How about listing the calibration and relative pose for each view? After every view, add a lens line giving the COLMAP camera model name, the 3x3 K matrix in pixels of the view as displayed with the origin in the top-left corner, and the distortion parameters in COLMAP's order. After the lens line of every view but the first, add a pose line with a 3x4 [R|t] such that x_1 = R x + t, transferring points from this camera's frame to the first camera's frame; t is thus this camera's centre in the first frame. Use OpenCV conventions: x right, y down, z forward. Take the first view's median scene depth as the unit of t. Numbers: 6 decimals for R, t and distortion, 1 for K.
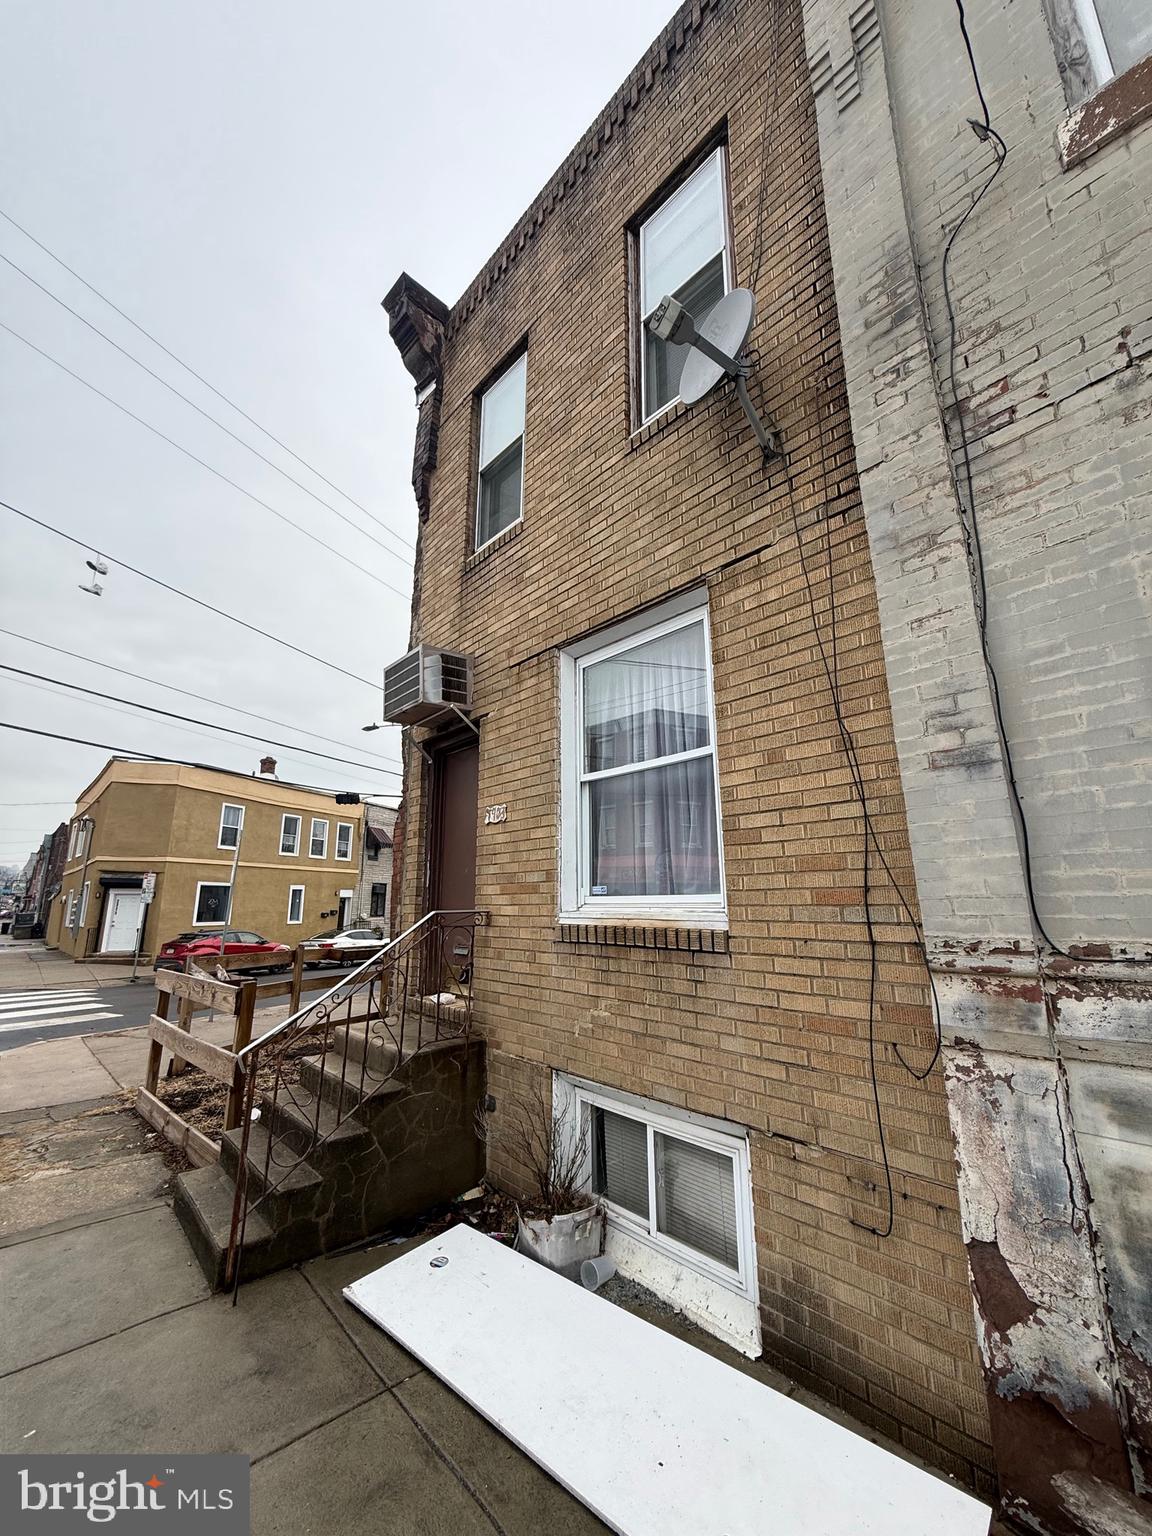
lens RADIAL K [[608.7, 0, 576.0], [0, 608.7, 768.0], [0, 0, 1]] dist [0.000636, -0.000402]
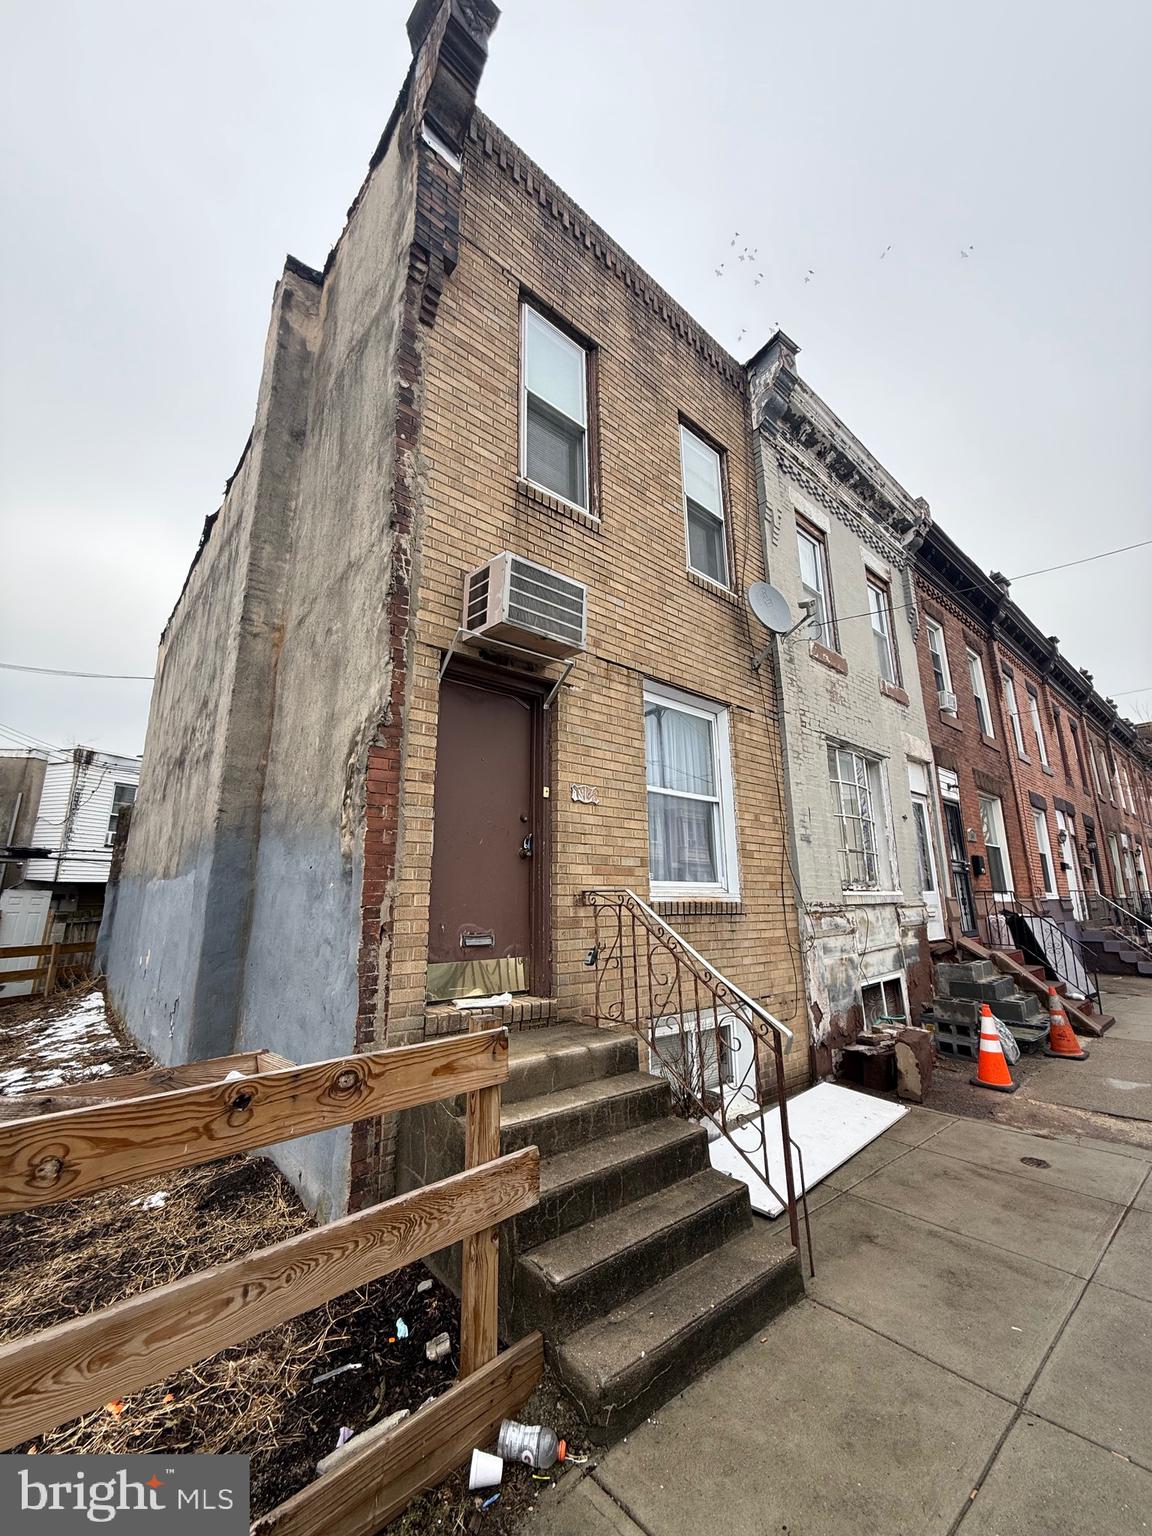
lens RADIAL K [[608.7, 0, 576.0], [0, 608.7, 768.0], [0, 0, 1]] dist [0.000636, -0.000402]
pose [[0.026206, 0.219861, 0.975179, -1.411023], [-0.215397, 0.953842, -0.209262, 0.313038], [-0.976175, -0.204566, 0.072354, 1.207696]]
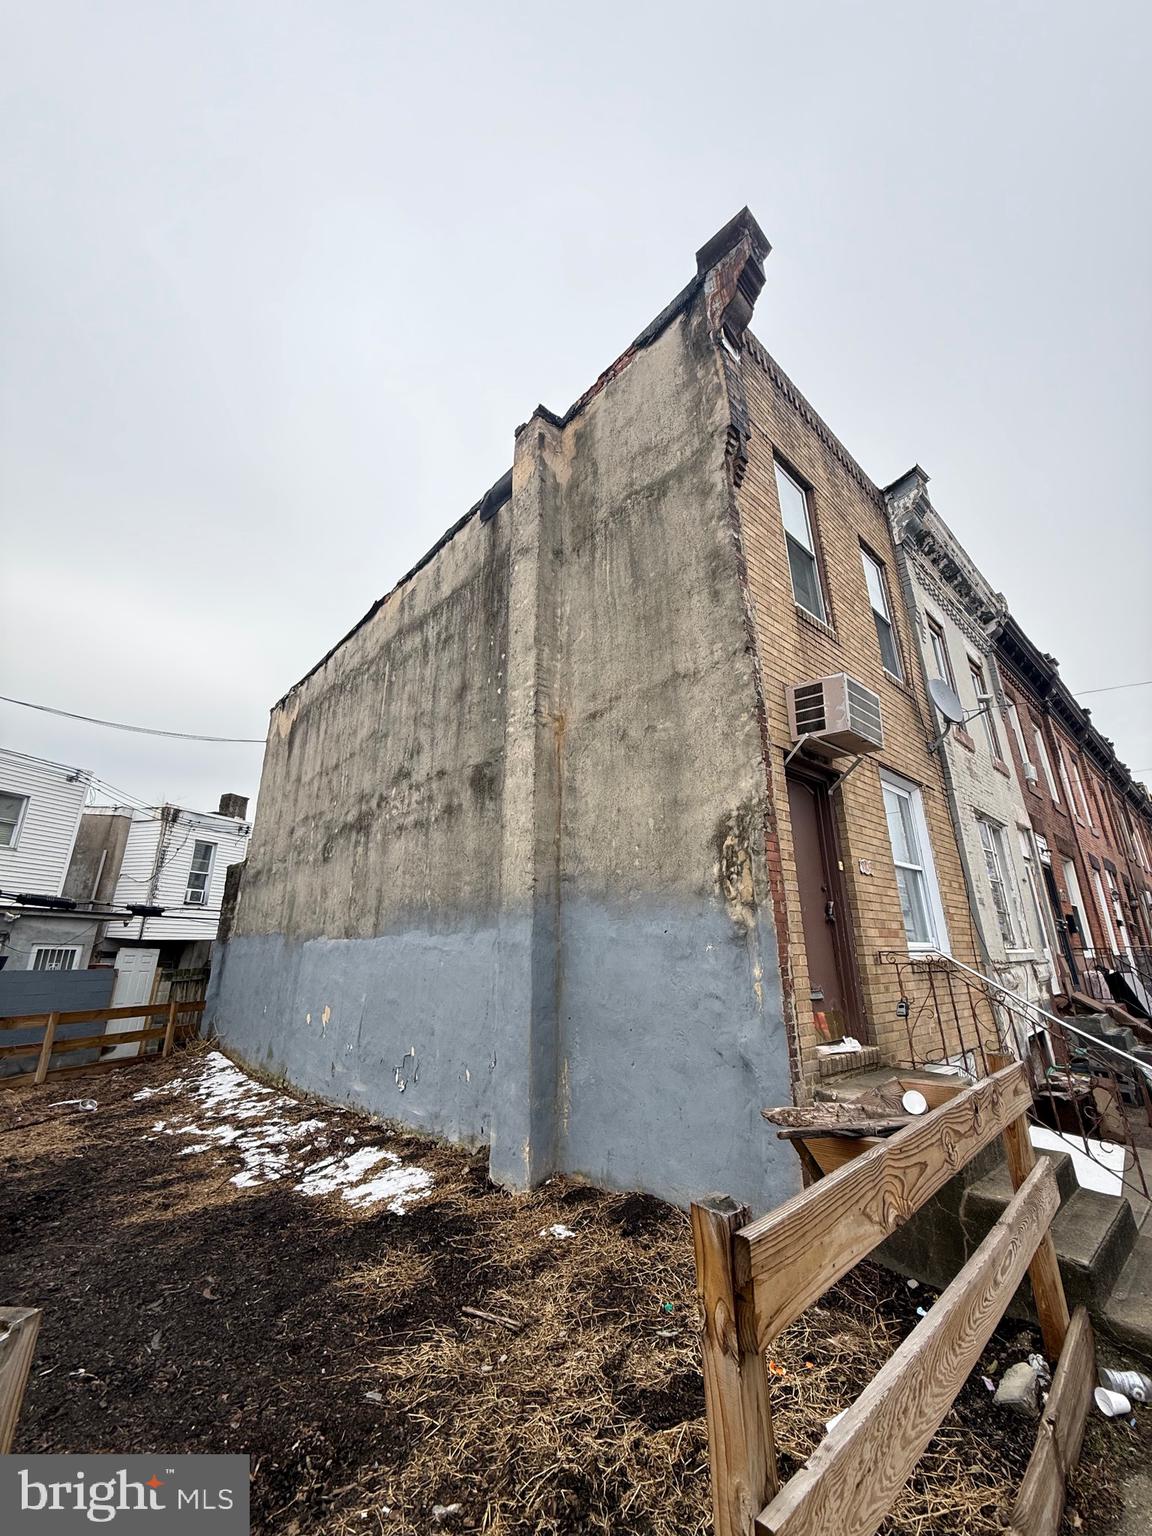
lens RADIAL K [[608.7, 0, 576.0], [0, 608.7, 768.0], [0, 0, 1]] dist [0.000636, -0.000402]
pose [[-0.006312, 0.302515, 0.953124, -1.651717], [-0.213052, 0.930852, -0.296857, 0.462686], [-0.977021, -0.204939, 0.058576, 1.920666]]
